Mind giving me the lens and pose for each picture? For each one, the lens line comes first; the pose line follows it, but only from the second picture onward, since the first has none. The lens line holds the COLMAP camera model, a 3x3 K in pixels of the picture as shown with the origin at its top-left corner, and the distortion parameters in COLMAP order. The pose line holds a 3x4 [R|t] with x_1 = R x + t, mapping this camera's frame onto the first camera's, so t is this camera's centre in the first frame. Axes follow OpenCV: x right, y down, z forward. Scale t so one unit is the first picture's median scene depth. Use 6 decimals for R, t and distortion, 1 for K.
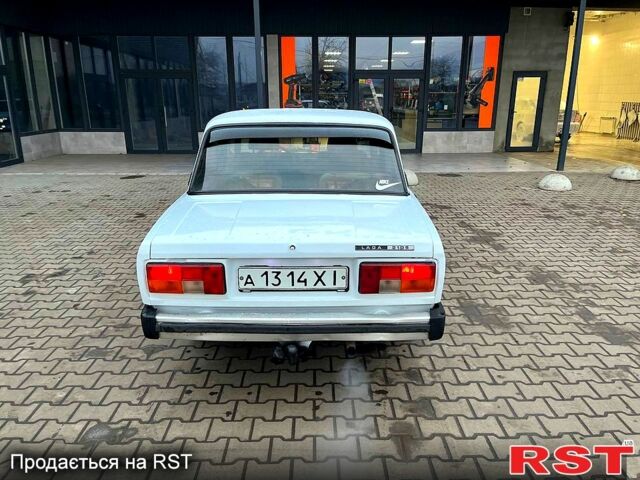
lens RADIAL K [[508.0, 0, 320.0], [0, 508.0, 240.0], [0, 0, 1]] dist [0.010292, 0.003301]
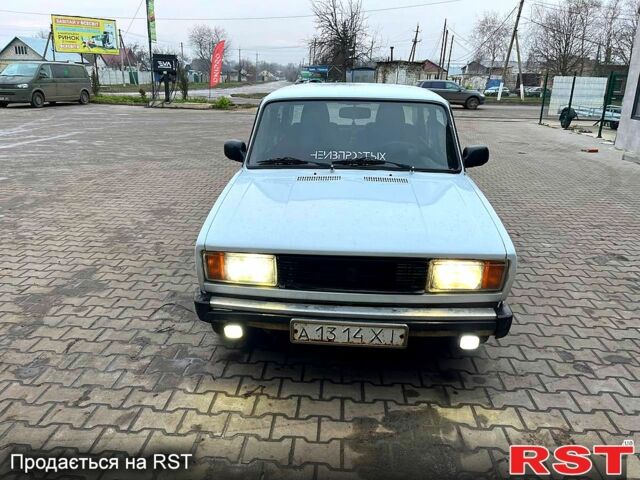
lens RADIAL K [[508.0, 0, 320.0], [0, 508.0, 240.0], [0, 0, 1]] dist [0.010292, 0.003301]
pose [[-0.997801, -0.037151, 0.054895, -0.026509], [-0.001149, 0.837743, 0.546063, -0.450682], [-0.066274, 0.544799, -0.835944, 1.652306]]
